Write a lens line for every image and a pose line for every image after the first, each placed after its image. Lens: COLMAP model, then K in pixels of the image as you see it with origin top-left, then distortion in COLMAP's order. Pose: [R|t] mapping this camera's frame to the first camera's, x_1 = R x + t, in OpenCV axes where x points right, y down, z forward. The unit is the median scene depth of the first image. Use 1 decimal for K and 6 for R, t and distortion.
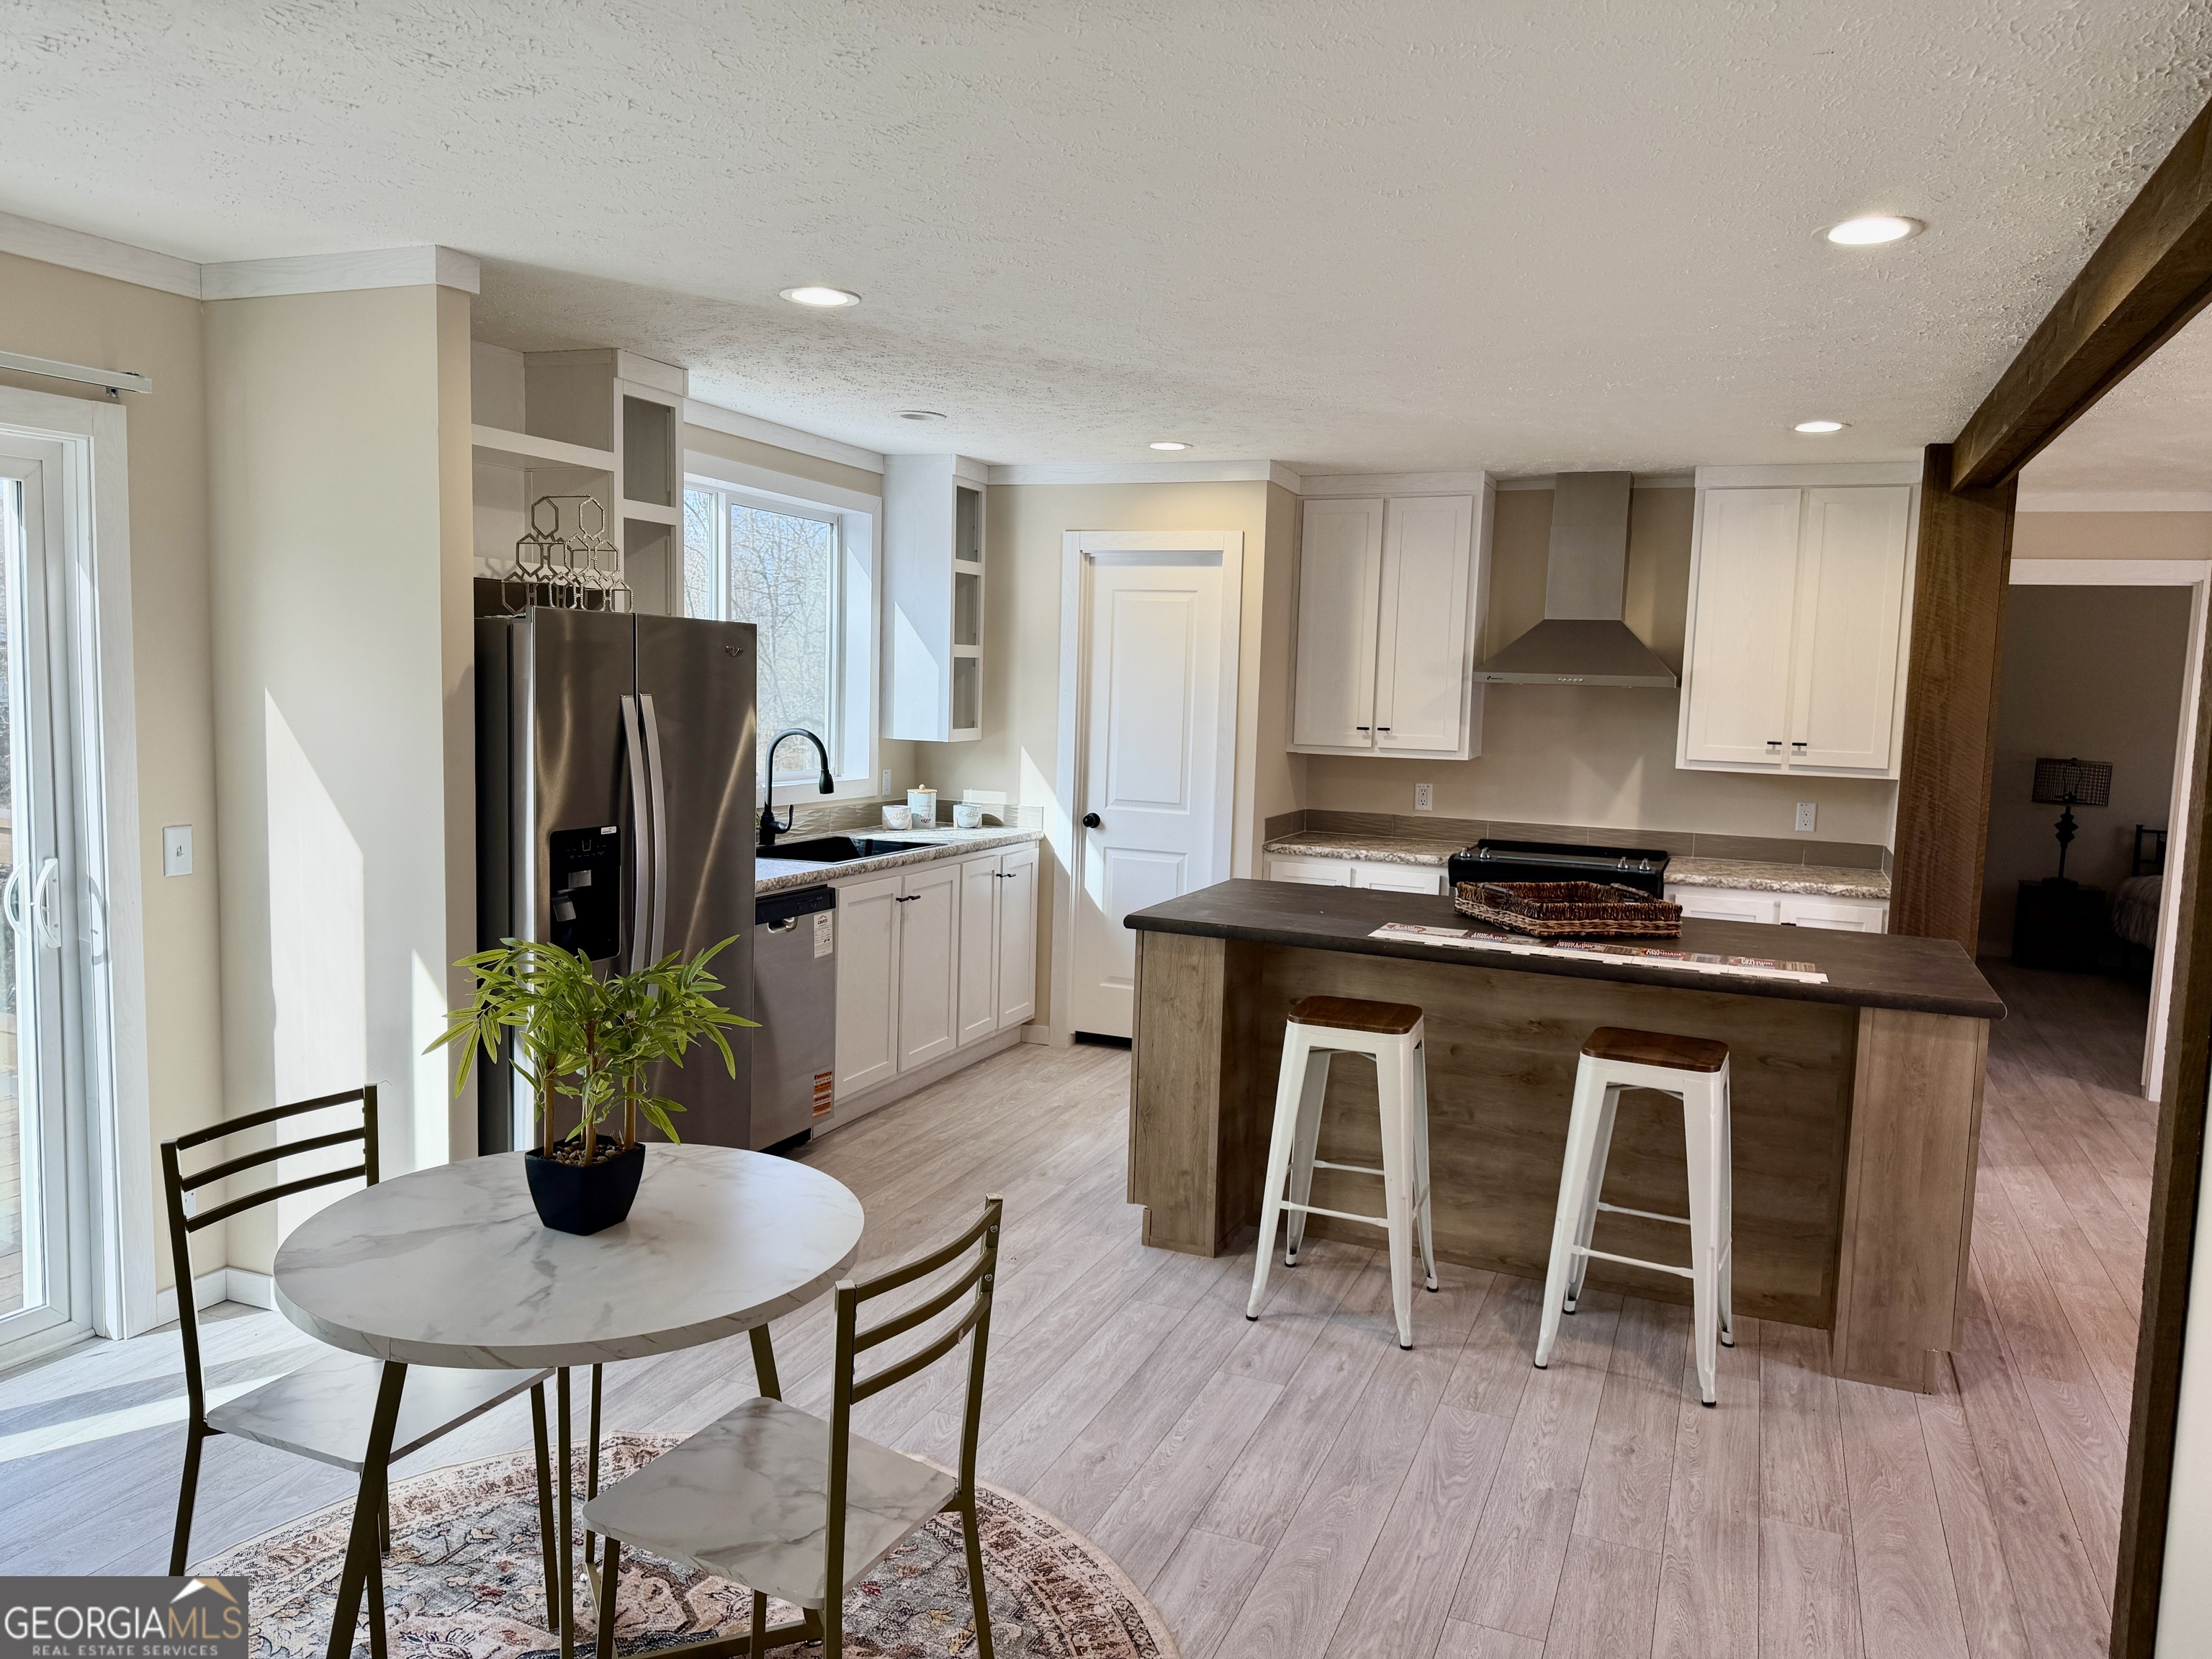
lens RADIAL K [[1549.4, 0, 1124.6], [0, 1549.4, 811.9], [0, 0, 1]] dist [0.071946, -0.090987]
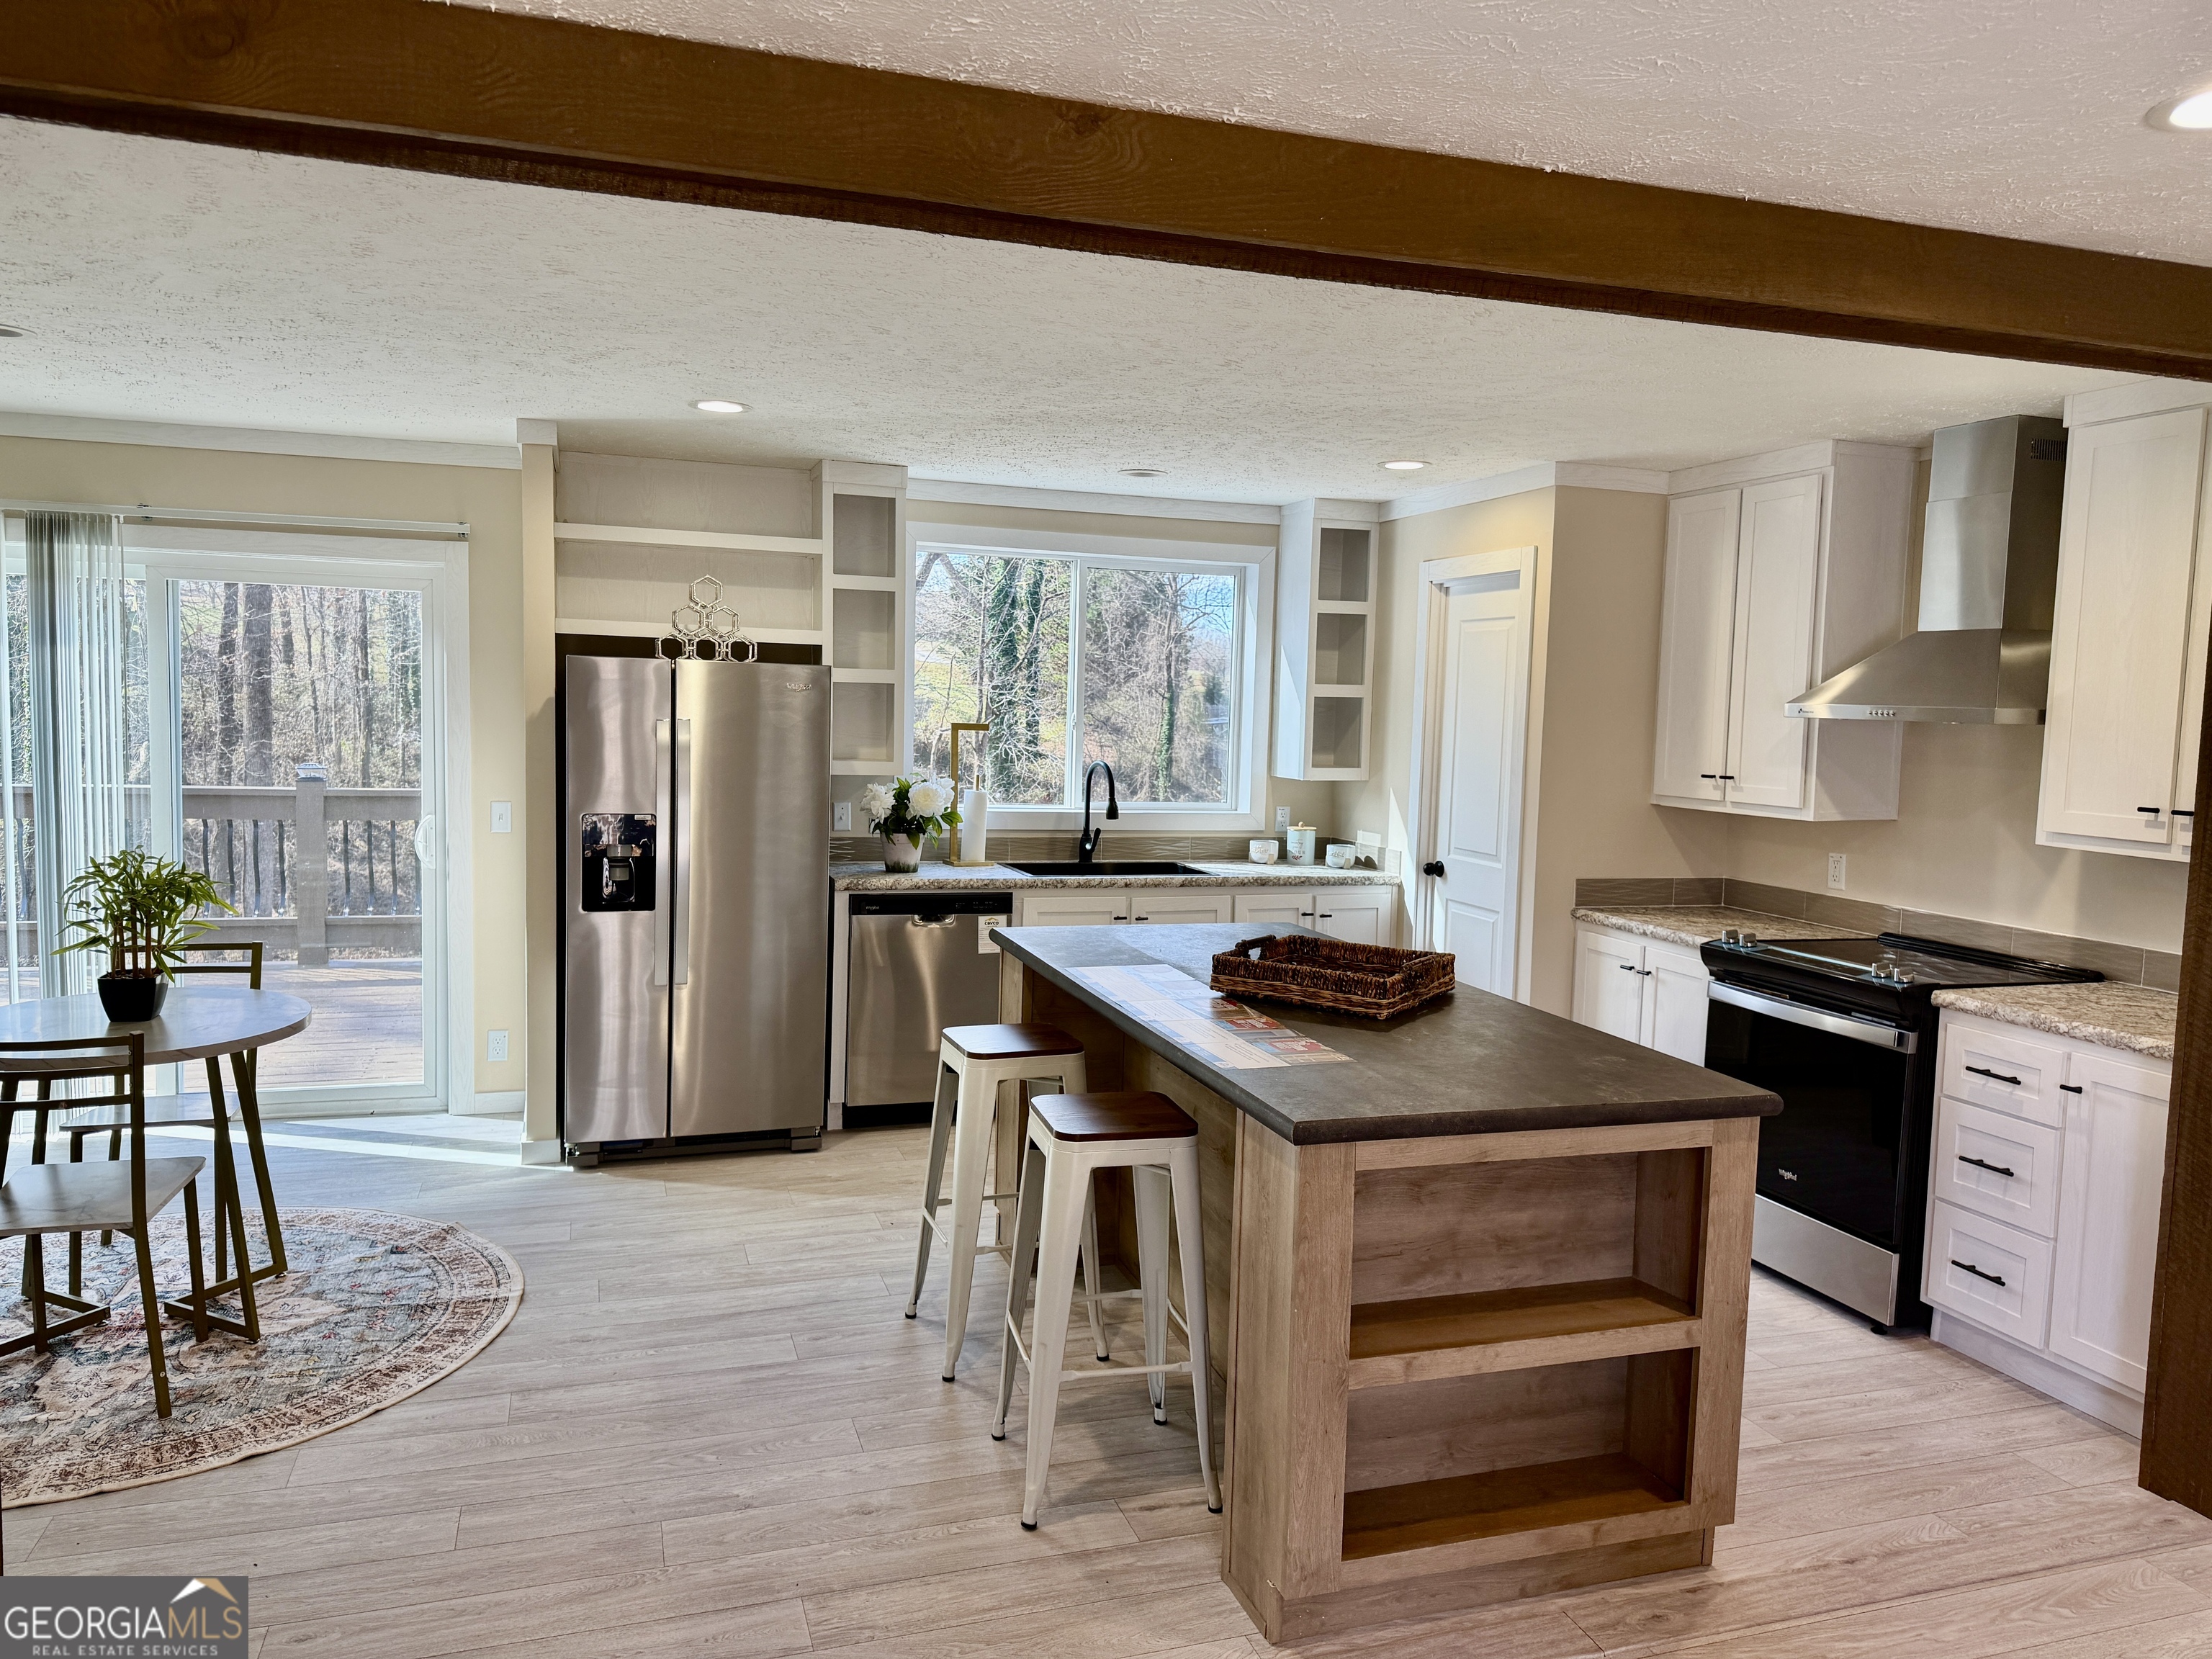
lens RADIAL K [[1549.4, 0, 1119.7], [0, 1549.4, 821.5], [0, 0, 1]] dist [0.071946, -0.090987]
pose [[0.650248, 0.043772, -0.758460, 0.829746], [-0.072587, 0.997351, -0.004672, -0.007288], [0.756247, 0.058092, 0.651703, 0.360264]]
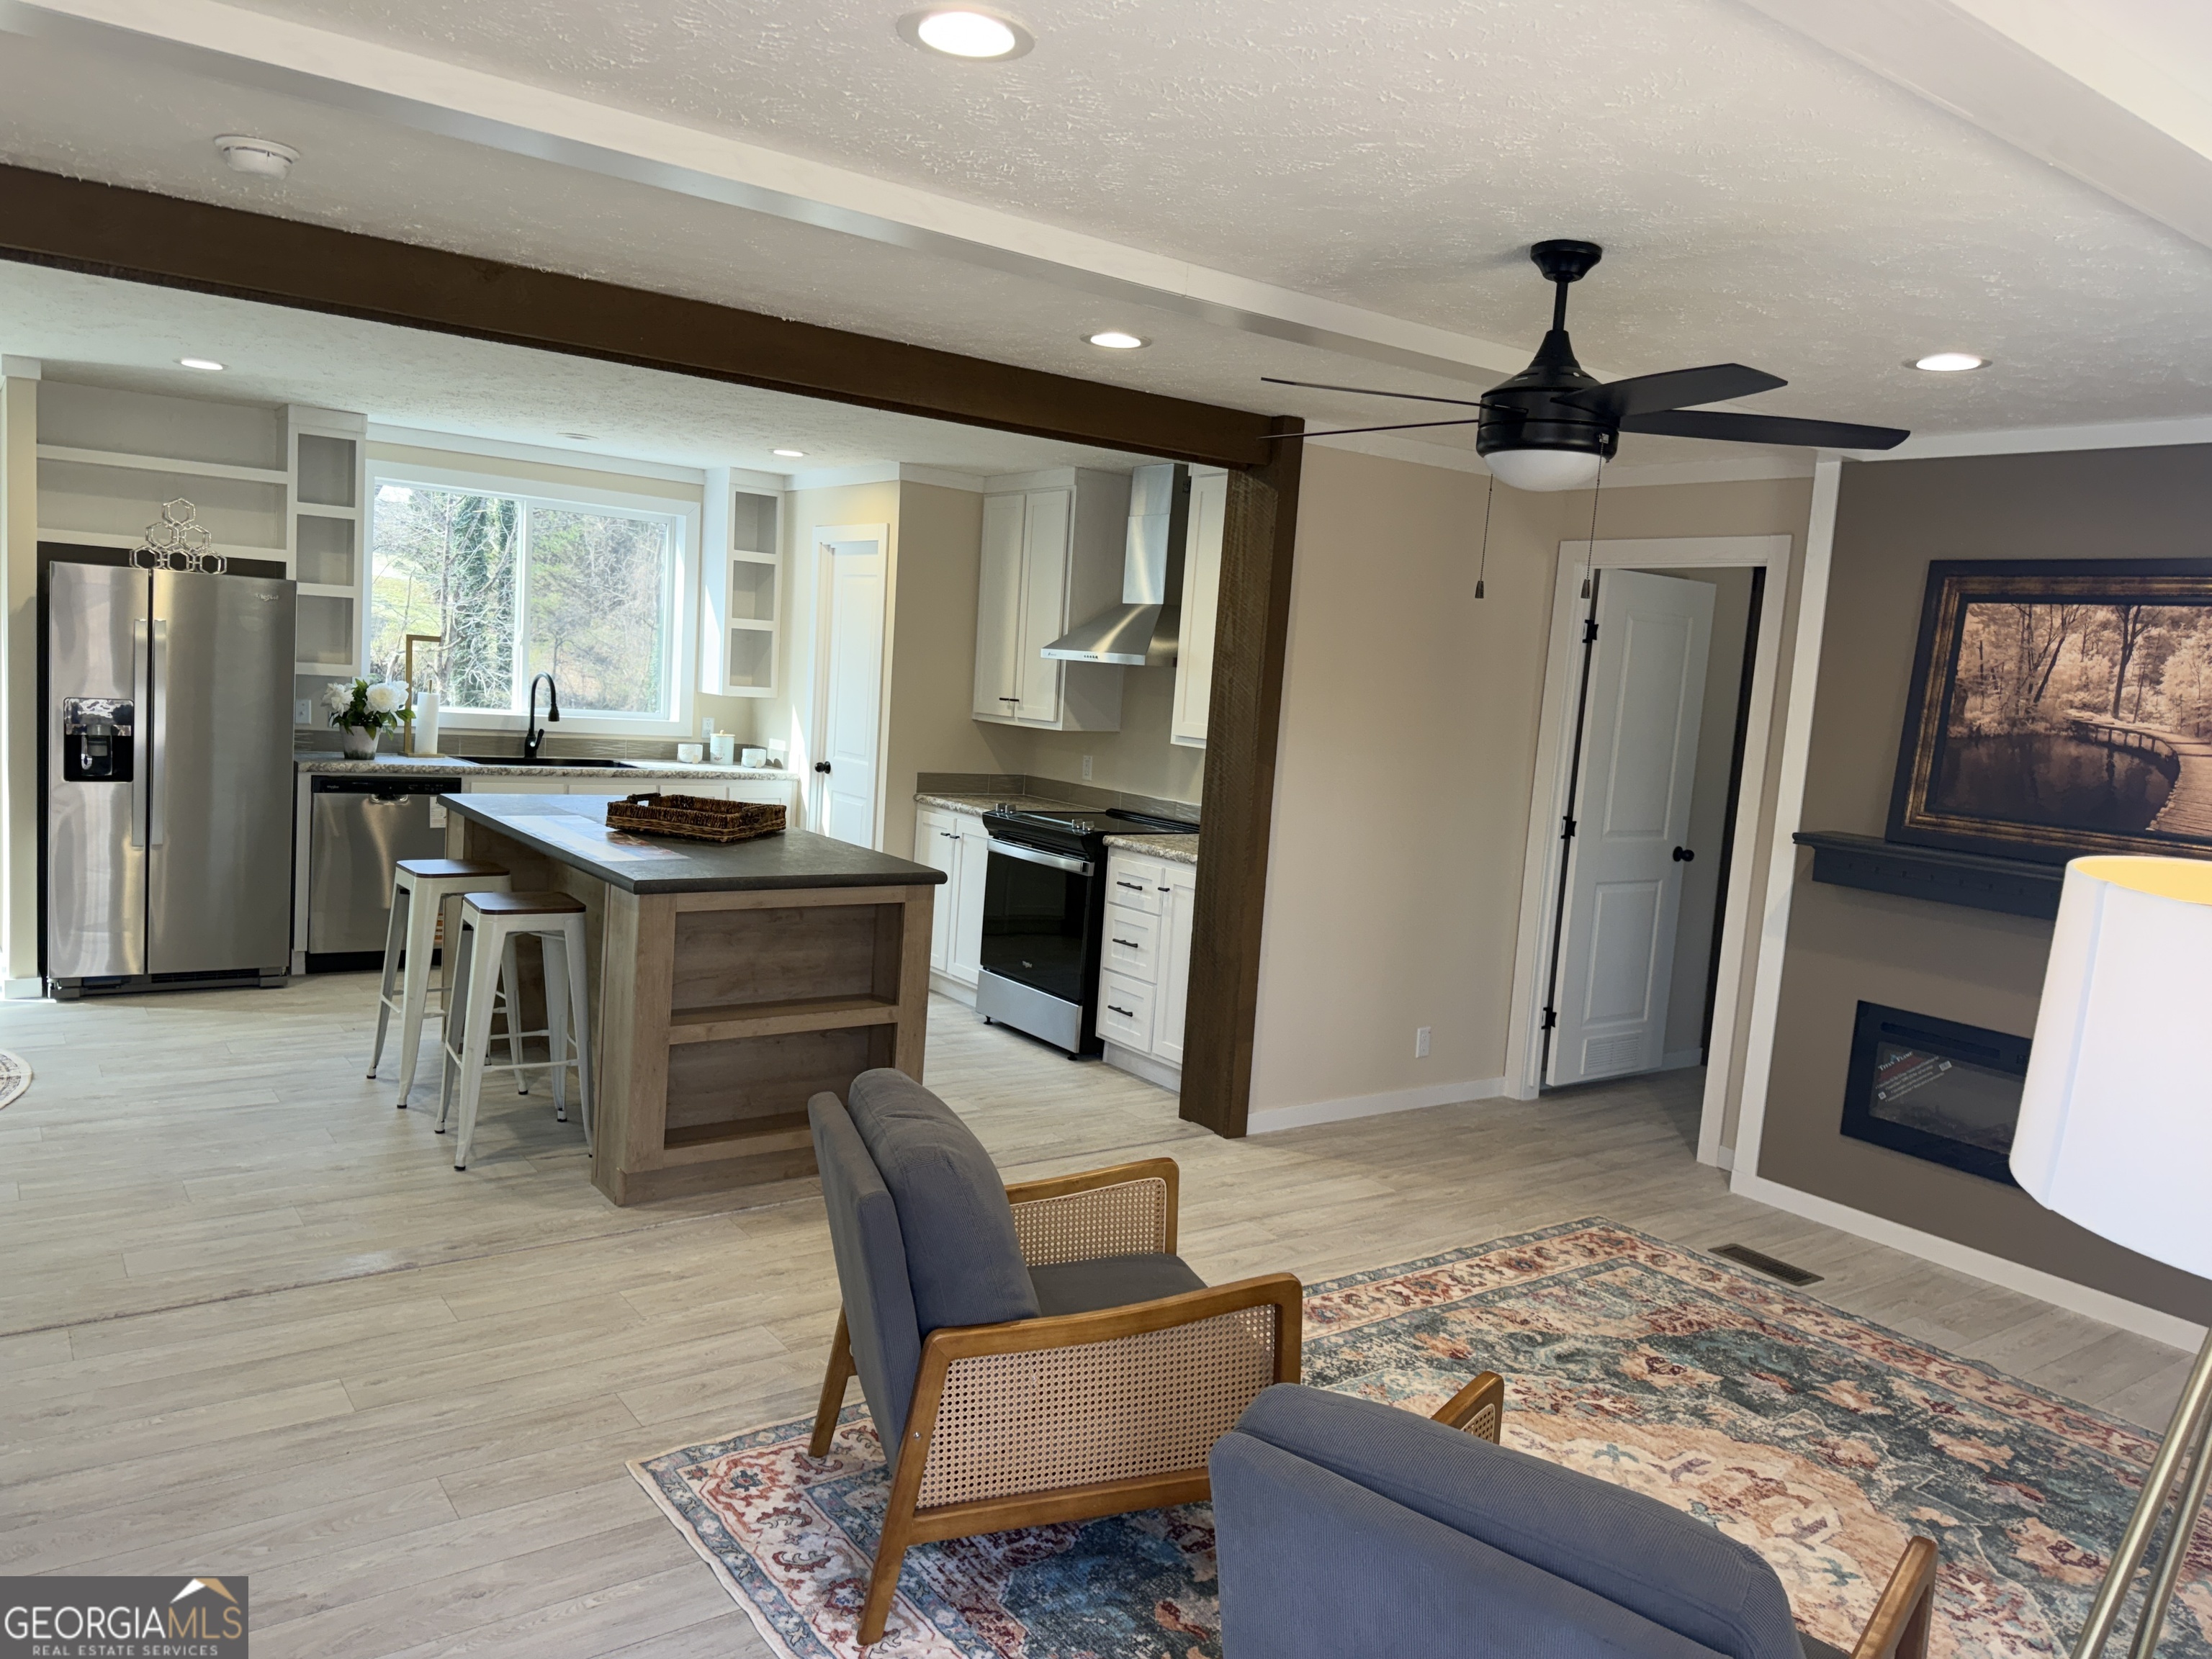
lens RADIAL K [[1549.4, 0, 1109.2], [0, 1549.4, 816.6], [0, 0, 1]] dist [0.071946, -0.090987]
pose [[0.850548, 0.076384, -0.520320, 1.178278], [-0.086660, 0.996227, 0.004589, 0.028250], [0.518708, 0.041188, 0.853959, 0.127049]]
